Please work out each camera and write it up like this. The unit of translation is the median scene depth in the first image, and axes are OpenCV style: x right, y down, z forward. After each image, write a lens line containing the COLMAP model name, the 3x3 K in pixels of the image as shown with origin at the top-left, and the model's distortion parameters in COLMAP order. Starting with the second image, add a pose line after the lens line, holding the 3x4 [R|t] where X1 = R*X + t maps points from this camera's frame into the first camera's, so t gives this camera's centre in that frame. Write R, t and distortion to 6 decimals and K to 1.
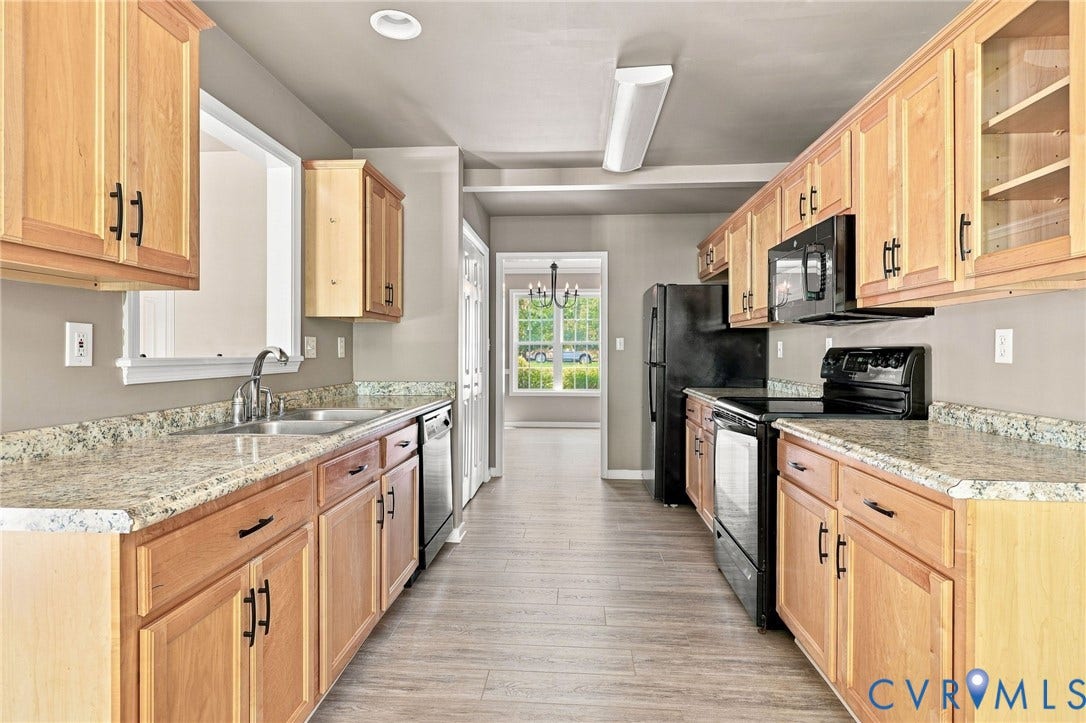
lens RADIAL K [[555.1, 0, 543.1], [0, 555.1, 350.9], [0, 0, 1]] dist [-0.000825, -0.000358]
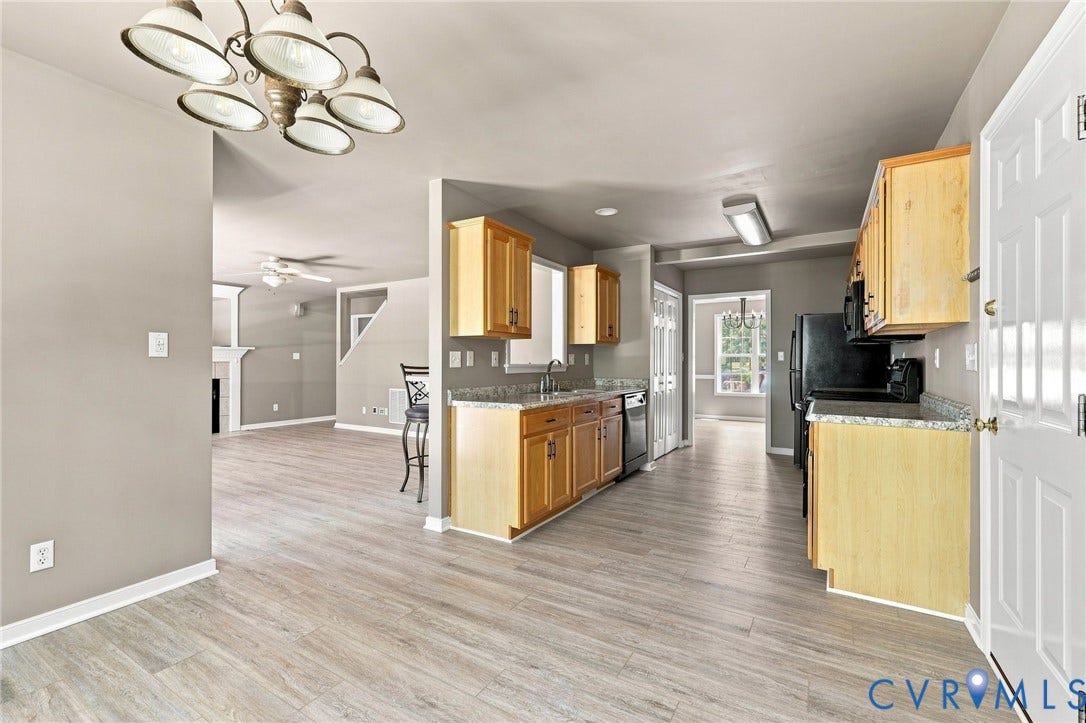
lens RADIAL K [[466.2, 0, 542.8], [0, 466.2, 360.6], [0, 0, 1]] dist [0.000456, 0.000022]
pose [[0.891380, -0.001147, -0.453256, 0.303298], [0.000224, 0.999998, -0.002092, 0.001088], [0.453257, 0.001763, 0.891378, -0.660711]]
